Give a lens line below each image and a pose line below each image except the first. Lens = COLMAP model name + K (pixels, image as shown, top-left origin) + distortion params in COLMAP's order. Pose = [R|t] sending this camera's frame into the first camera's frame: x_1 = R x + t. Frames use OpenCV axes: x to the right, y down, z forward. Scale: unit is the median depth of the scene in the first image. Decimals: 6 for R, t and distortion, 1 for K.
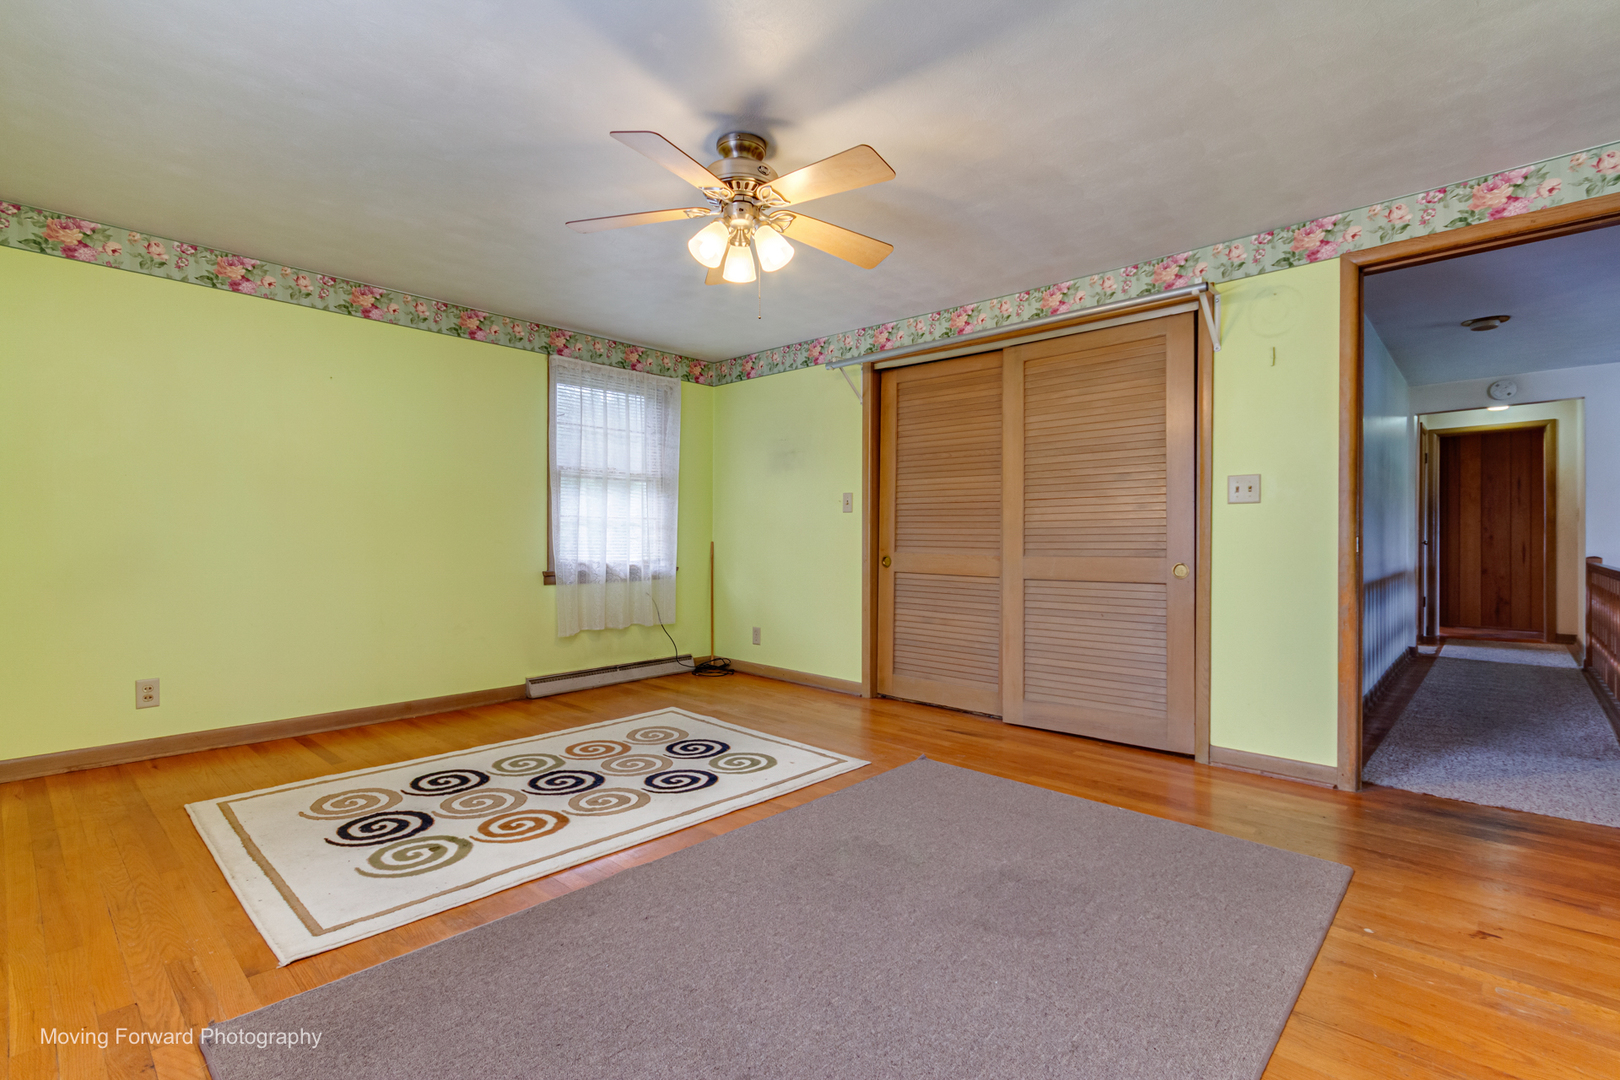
lens RADIAL K [[753.7, 0, 805.8], [0, 753.7, 539.3], [0, 0, 1]] dist [0.005438, 0.002382]
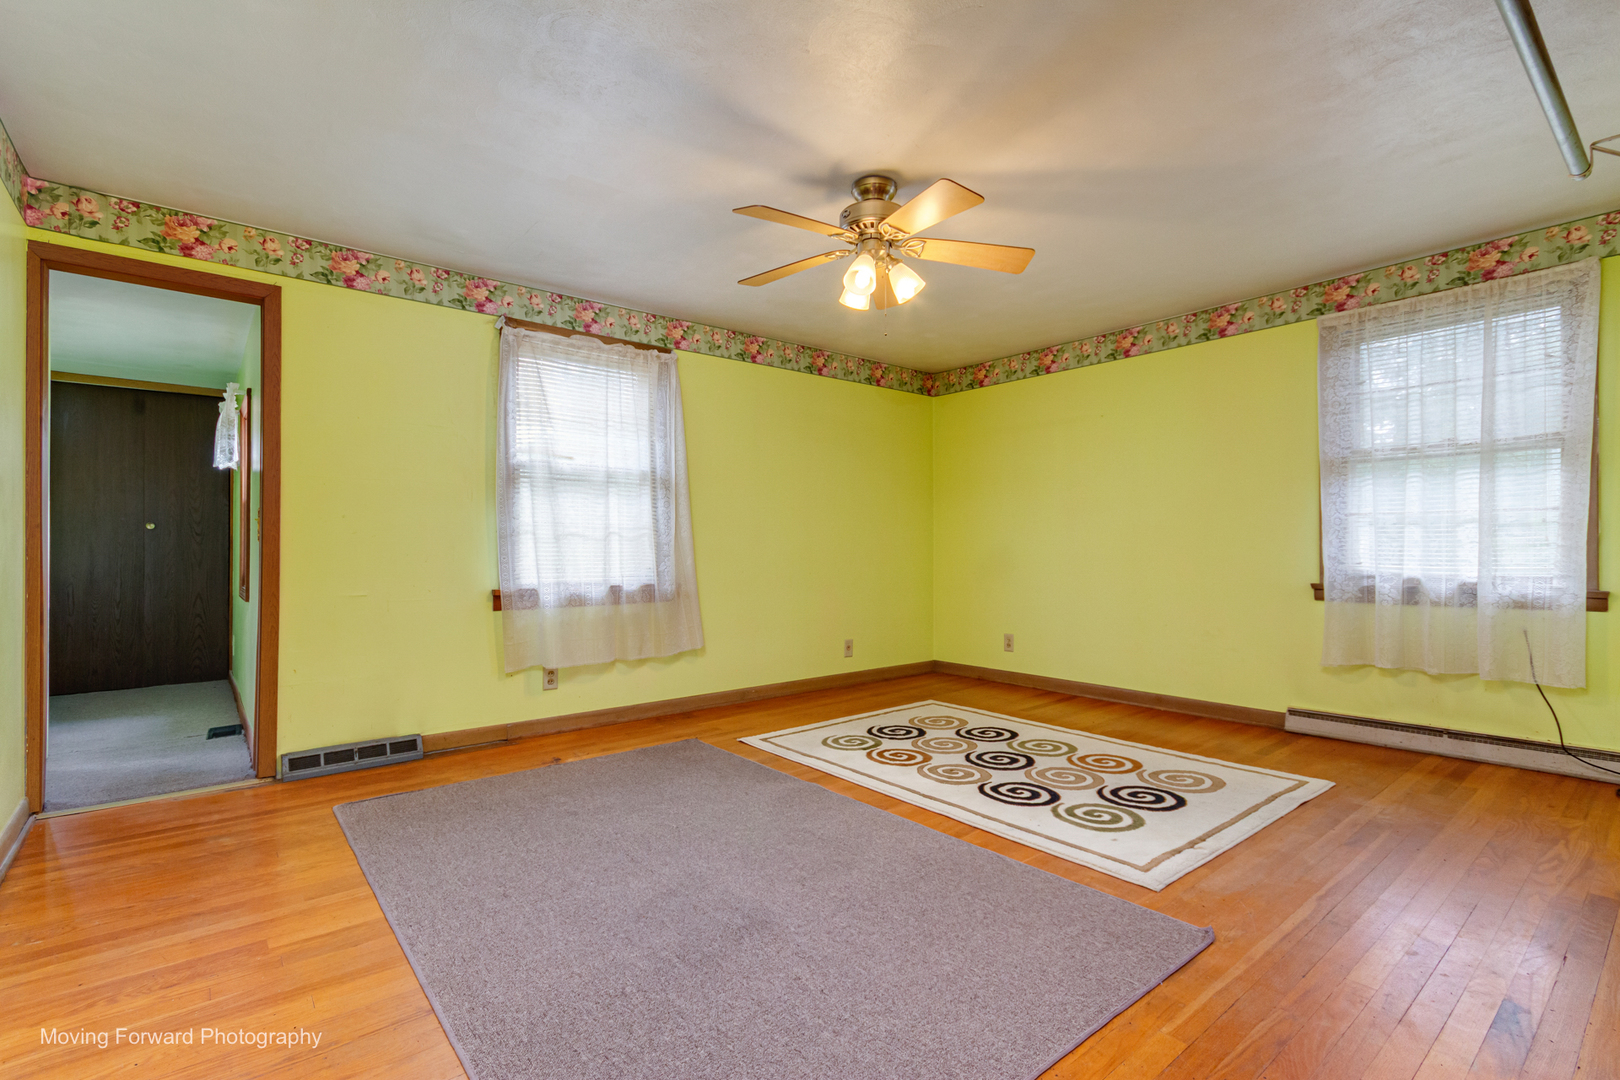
lens RADIAL K [[753.7, 0, 808.9], [0, 753.7, 545.0], [0, 0, 1]] dist [0.005438, 0.002382]
pose [[-0.142540, -0.007359, -0.989762, 0.792101], [0.003724, 0.999961, -0.007971, 0.007427], [0.989782, -0.004822, -0.142507, 0.828263]]
